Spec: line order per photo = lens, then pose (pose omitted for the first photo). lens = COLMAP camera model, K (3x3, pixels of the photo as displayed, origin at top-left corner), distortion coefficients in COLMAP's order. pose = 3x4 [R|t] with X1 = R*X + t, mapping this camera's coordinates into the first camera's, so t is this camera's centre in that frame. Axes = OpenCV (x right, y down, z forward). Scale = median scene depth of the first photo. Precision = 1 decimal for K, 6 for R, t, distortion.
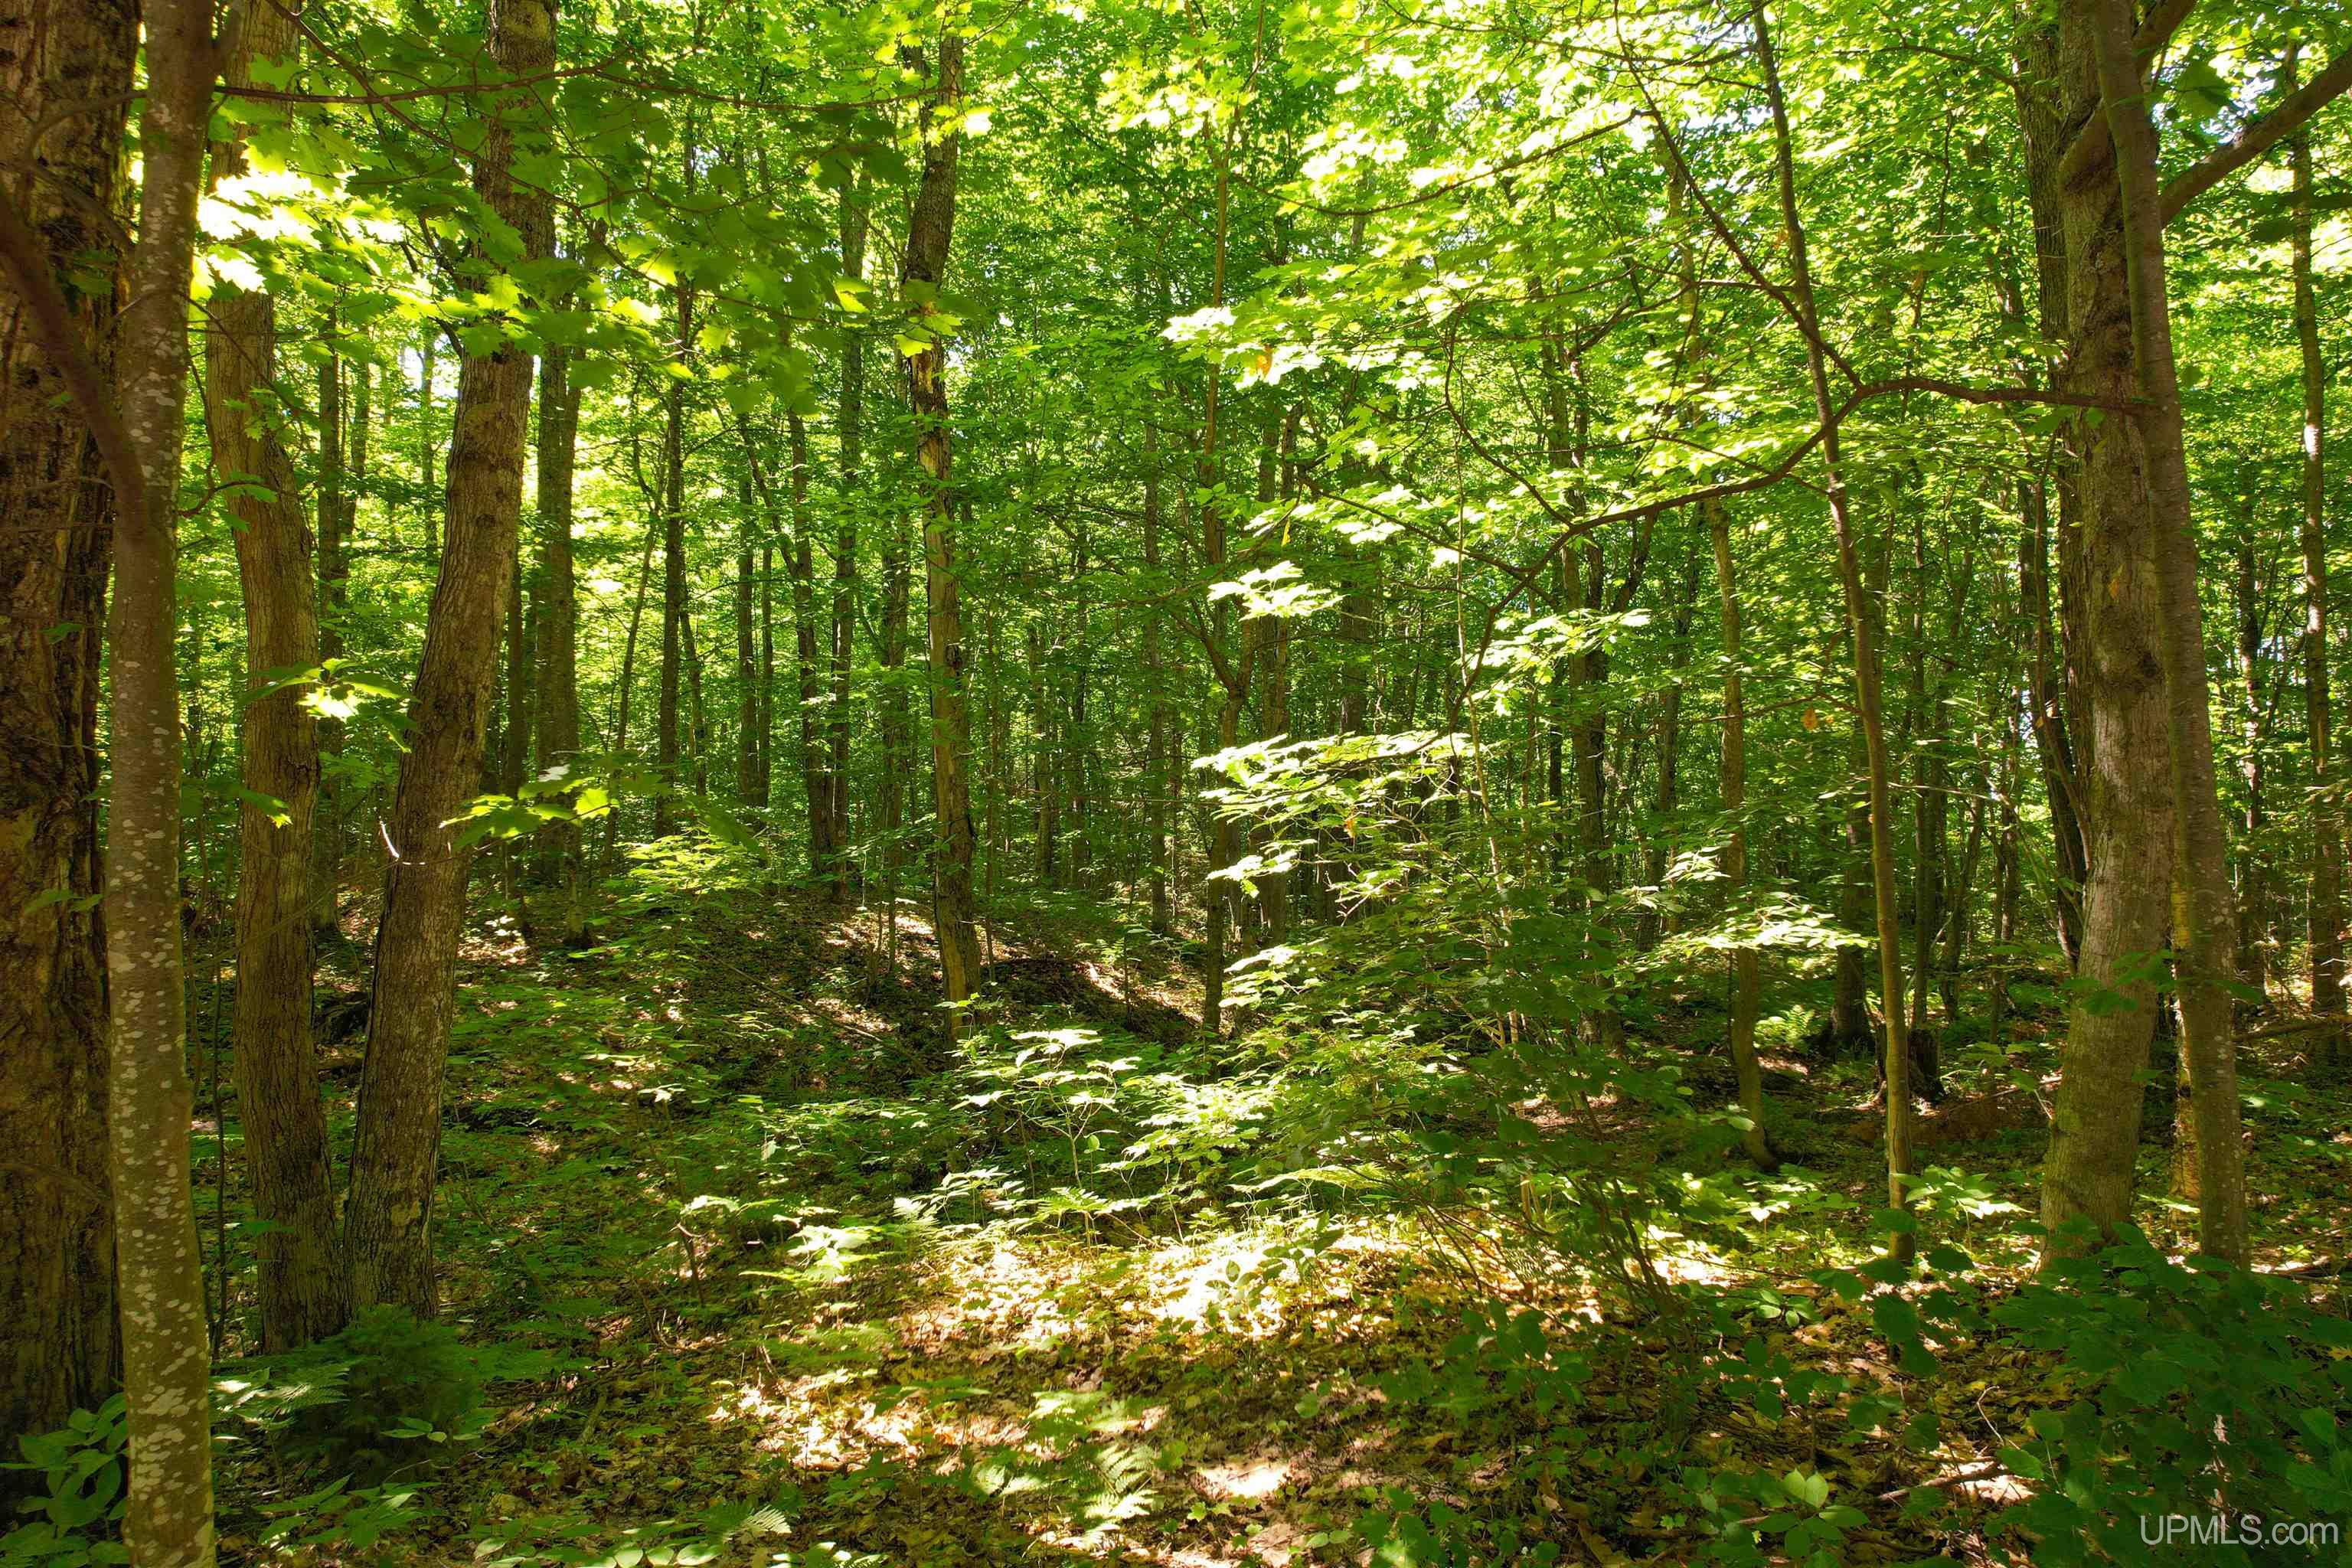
lens RADIAL K [[1504.9, 0, 1180.6], [0, 1504.9, 779.2], [0, 0, 1]] dist [-0.077450, 0.072319]
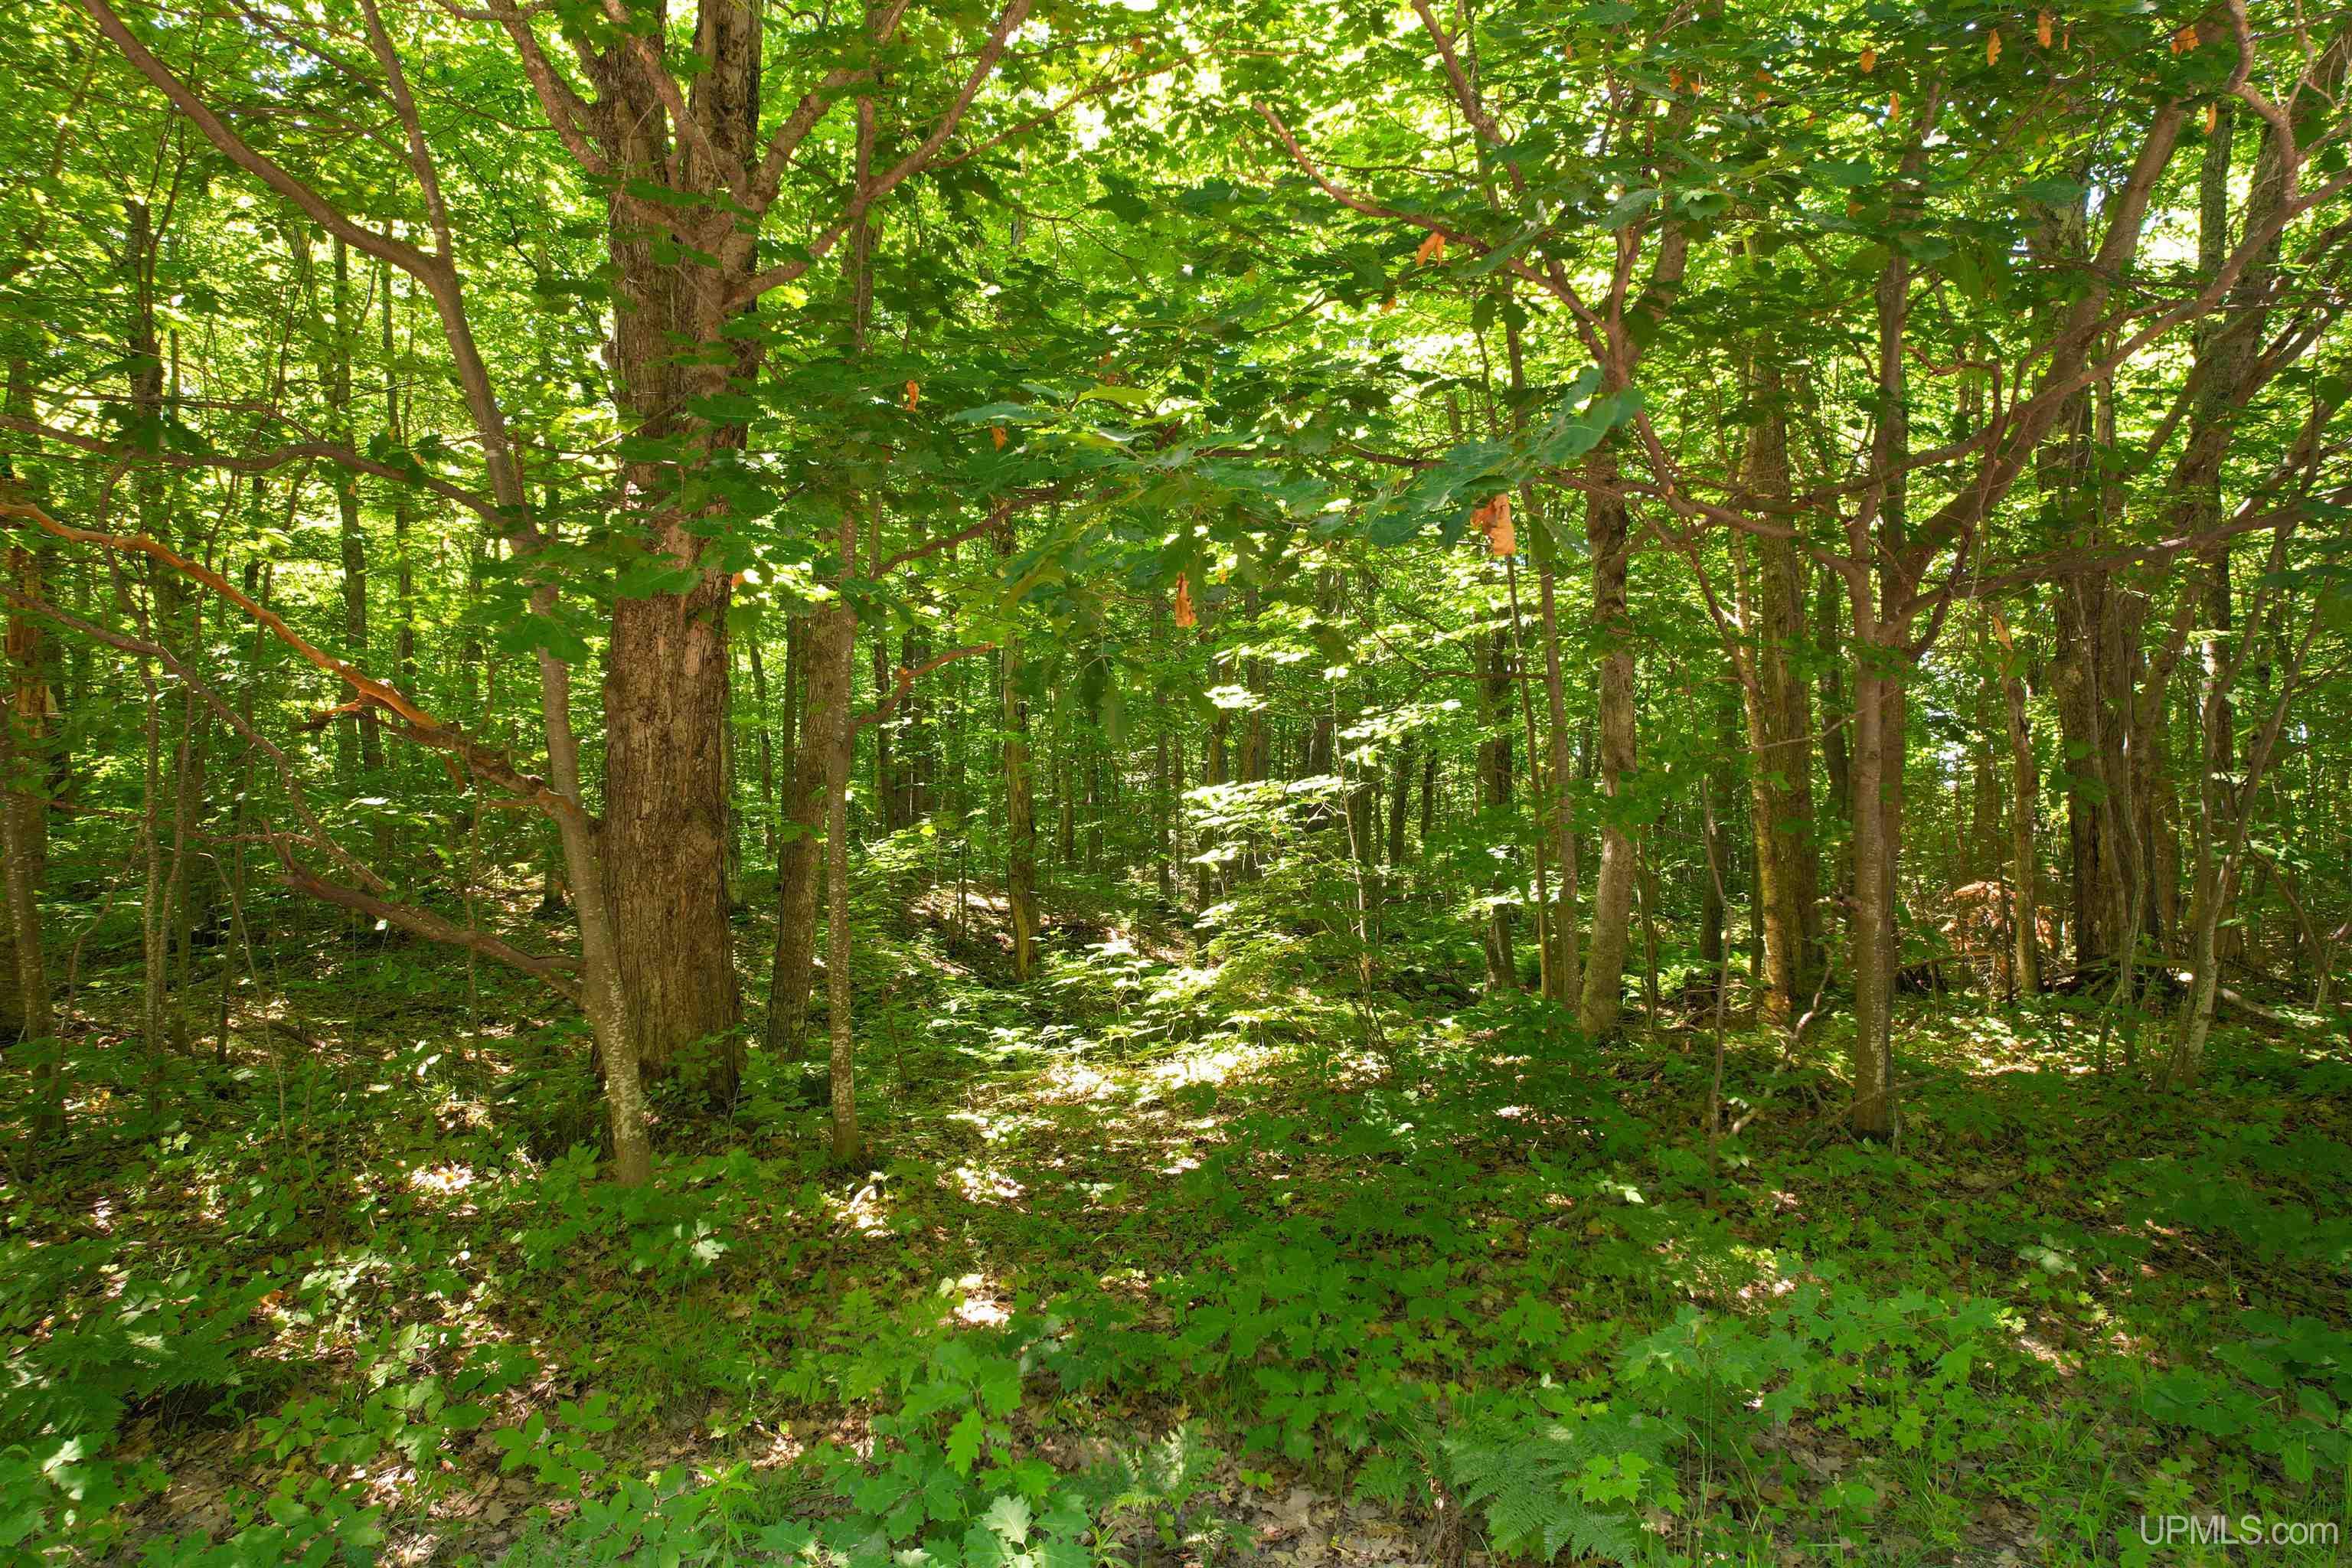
lens RADIAL K [[1504.9, 0, 1180.6], [0, 1504.9, 779.2], [0, 0, 1]] dist [-0.077450, 0.072319]
pose [[0.999991, -0.000619, -0.004274, 0.013376], [0.000660, 0.999953, 0.009676, -0.045613], [0.004268, -0.009679, 0.999944, -0.712087]]
